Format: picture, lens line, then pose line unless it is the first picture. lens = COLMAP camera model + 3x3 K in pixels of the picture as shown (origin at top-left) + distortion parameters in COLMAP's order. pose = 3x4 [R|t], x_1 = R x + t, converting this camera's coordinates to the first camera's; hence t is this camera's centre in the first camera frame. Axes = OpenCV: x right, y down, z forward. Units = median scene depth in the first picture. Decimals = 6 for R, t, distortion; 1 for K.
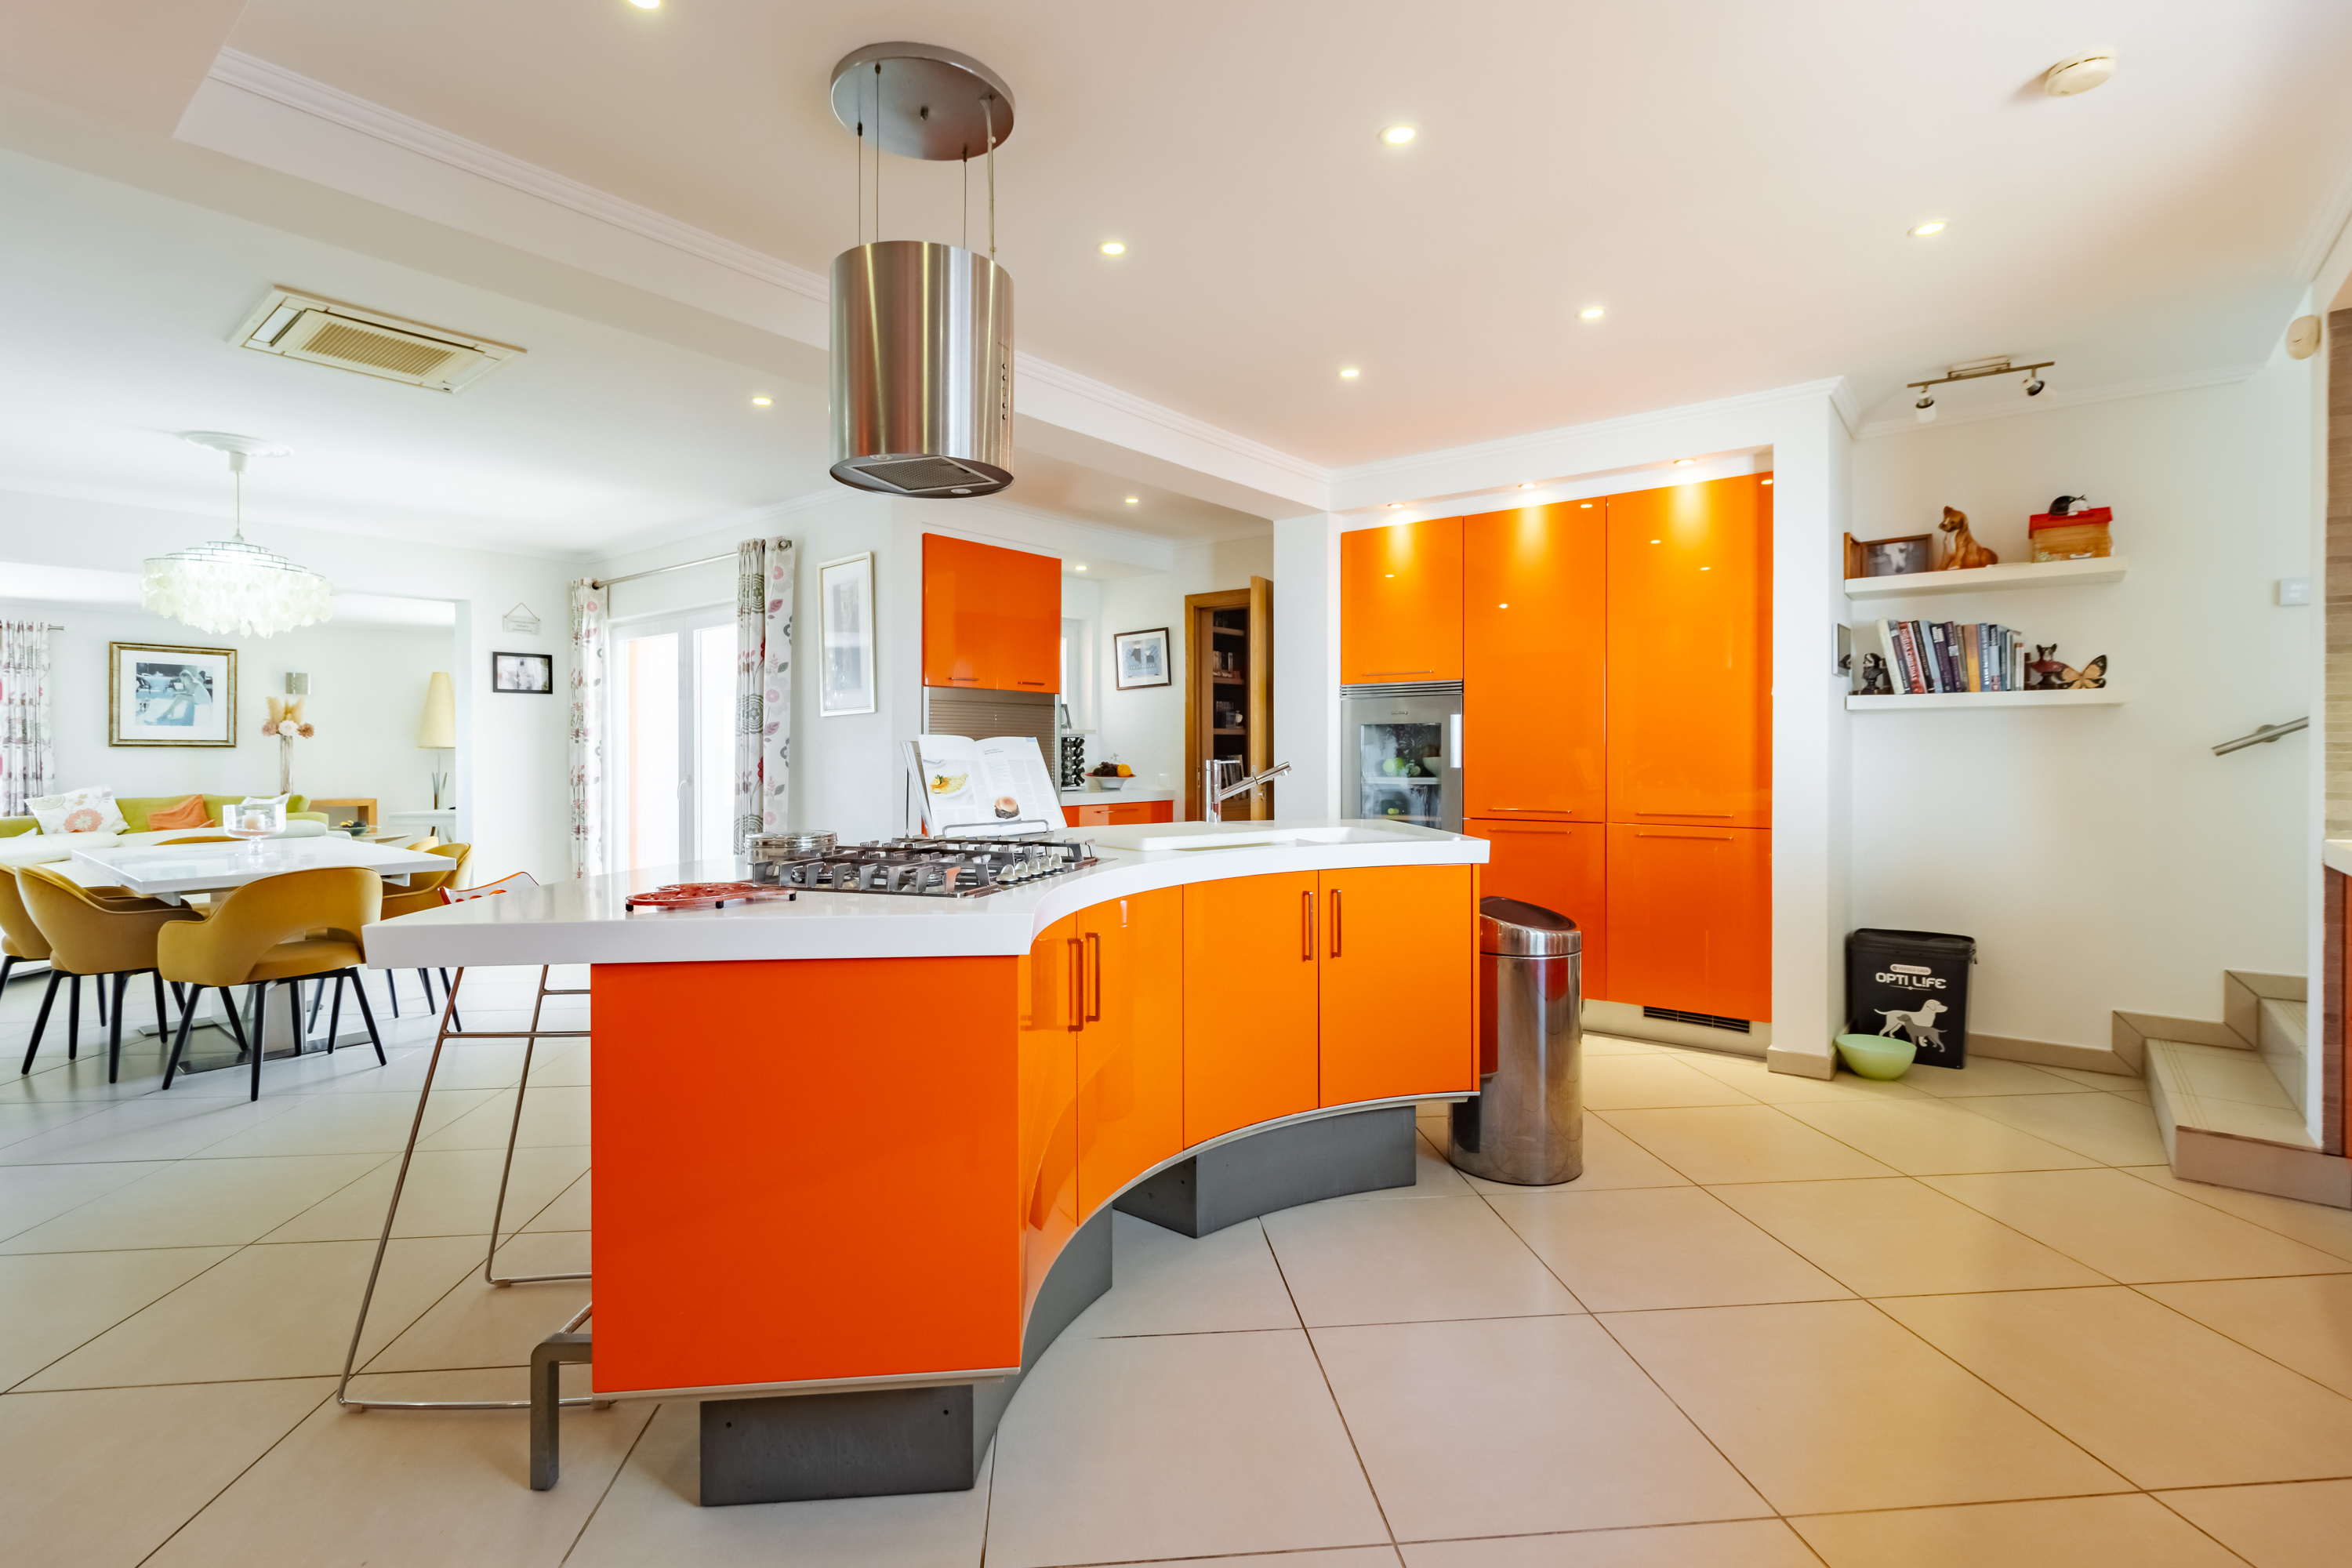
lens RADIAL K [[1090.3, 0, 1145.8], [0, 1090.3, 755.1], [0, 0, 1]] dist [0.002151, 0.000160]
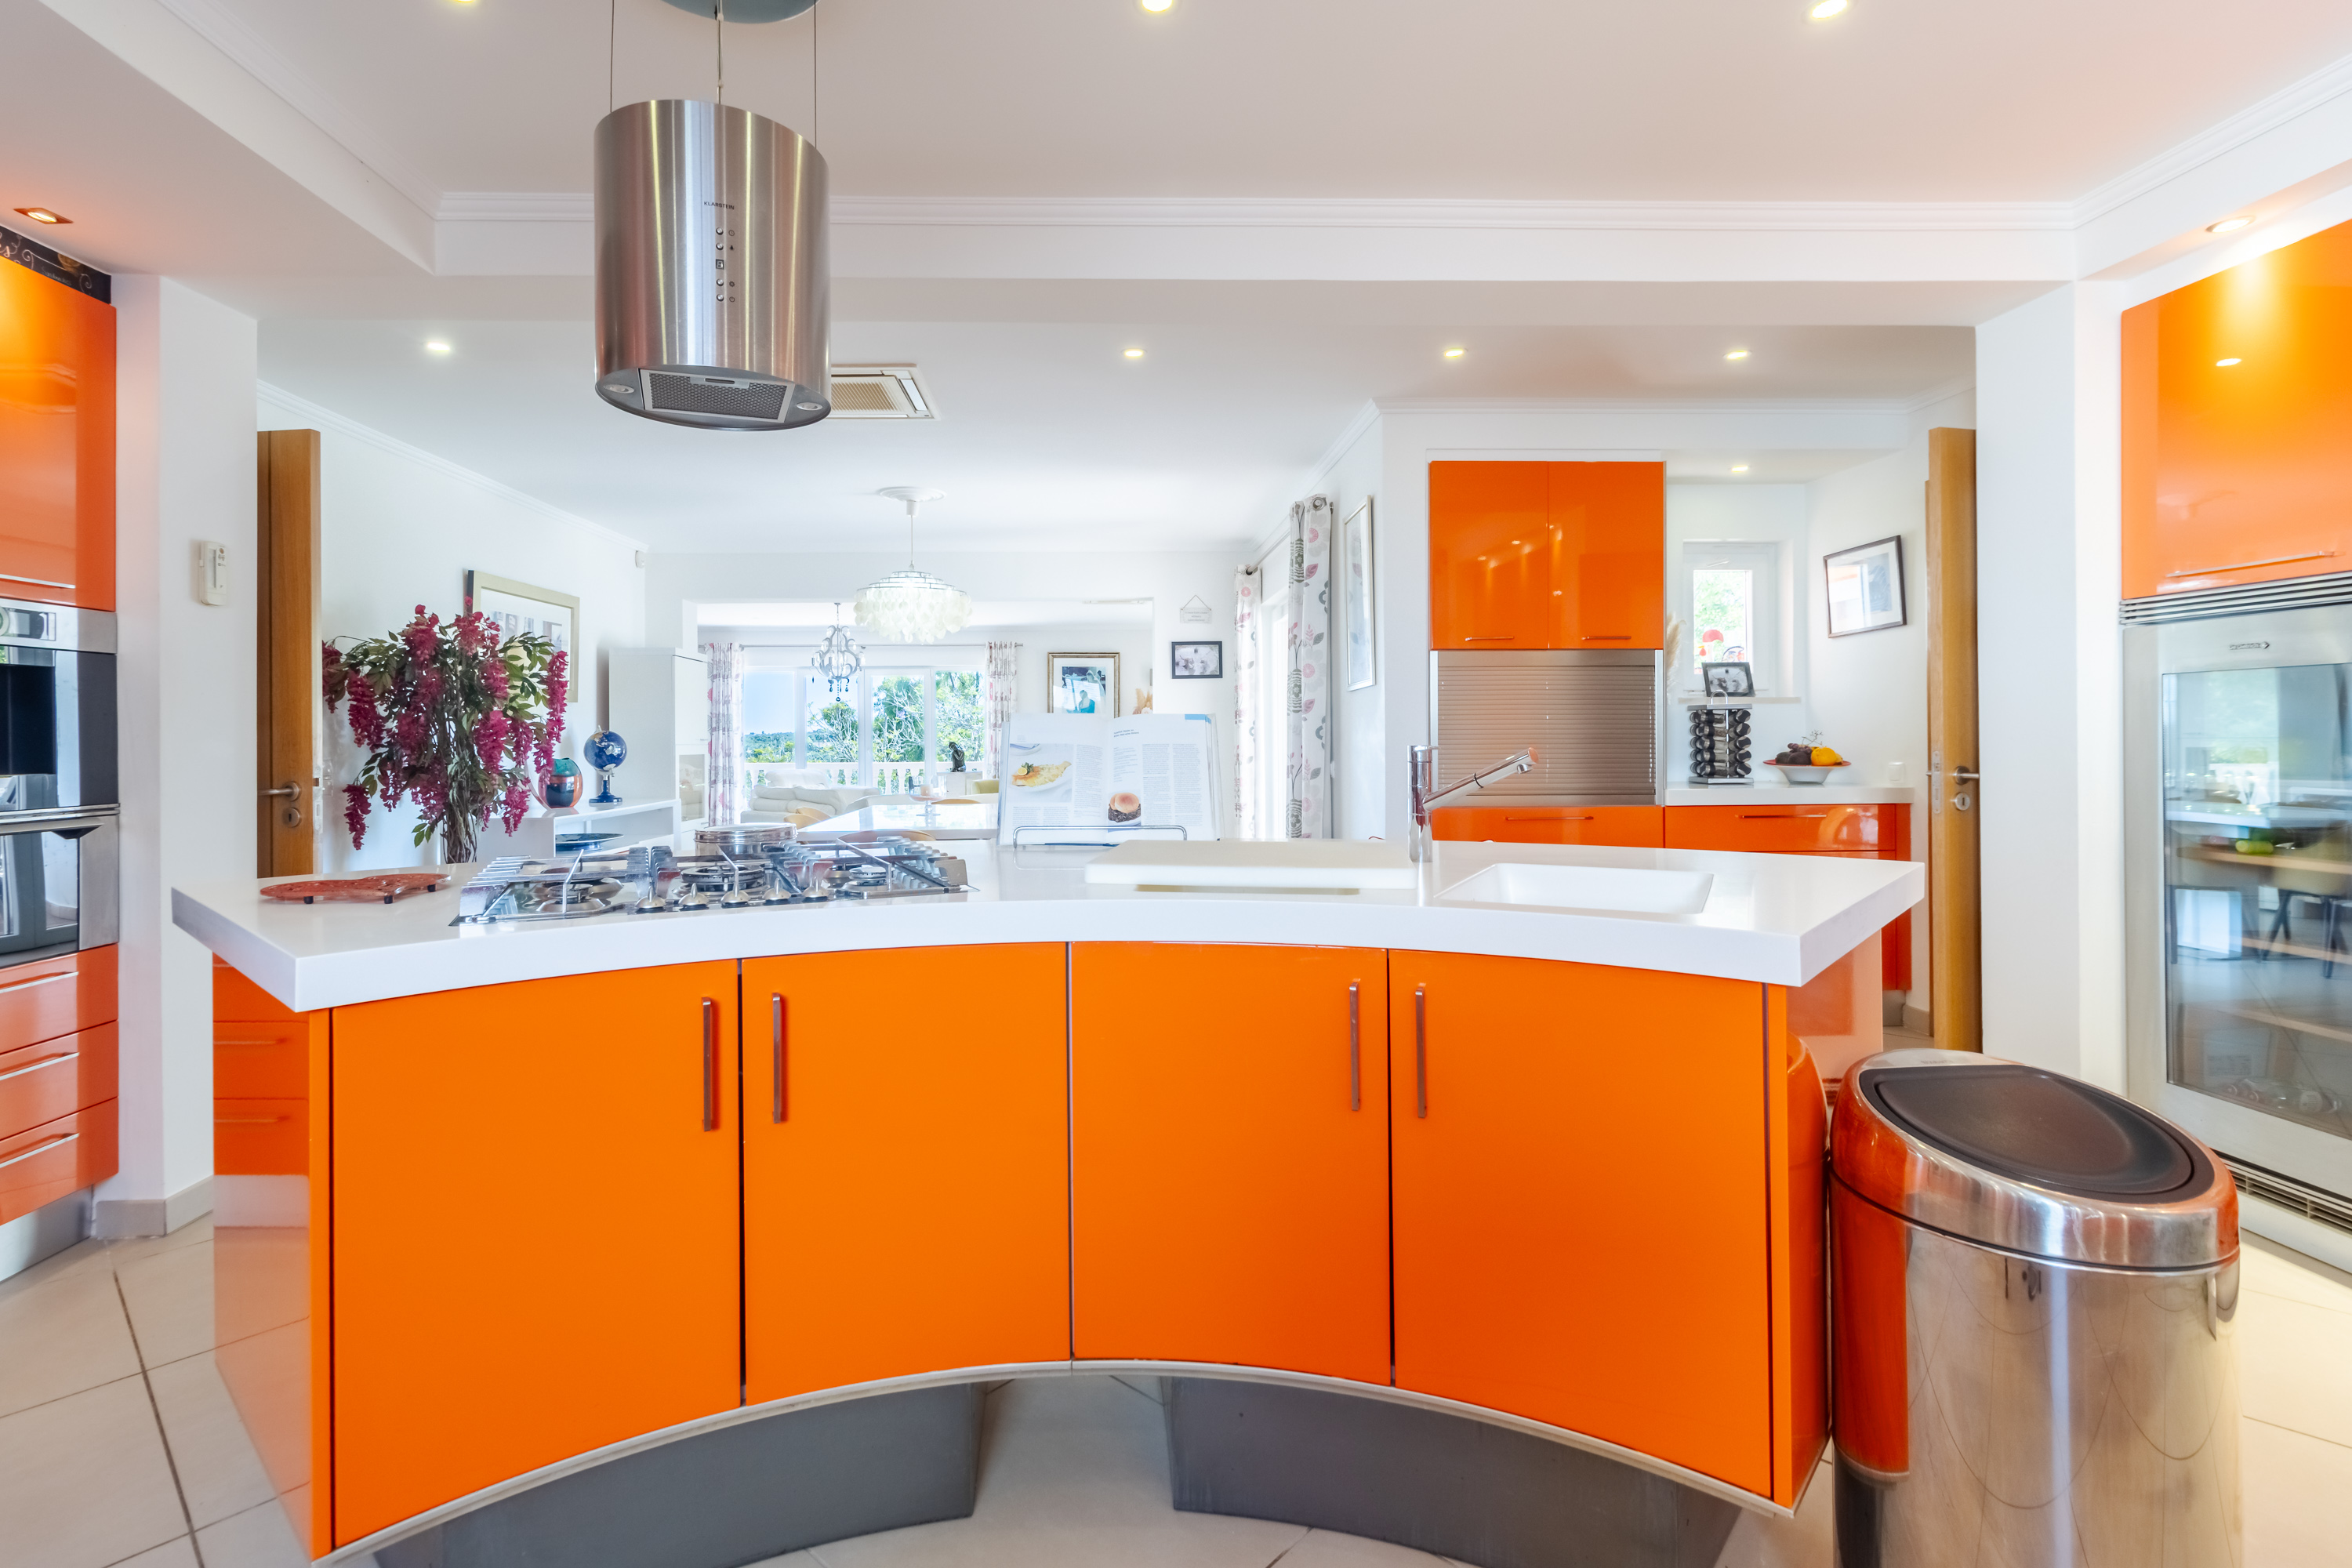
lens RADIAL K [[1090.3, 0, 1124.5], [0, 1090.3, 727.6], [0, 0, 1]] dist [0.002151, 0.000160]
pose [[0.667510, -0.006952, -0.744568, 0.189774], [0.003561, 0.999975, -0.006145, -0.000964], [0.744592, 0.001451, 0.667518, 0.217598]]
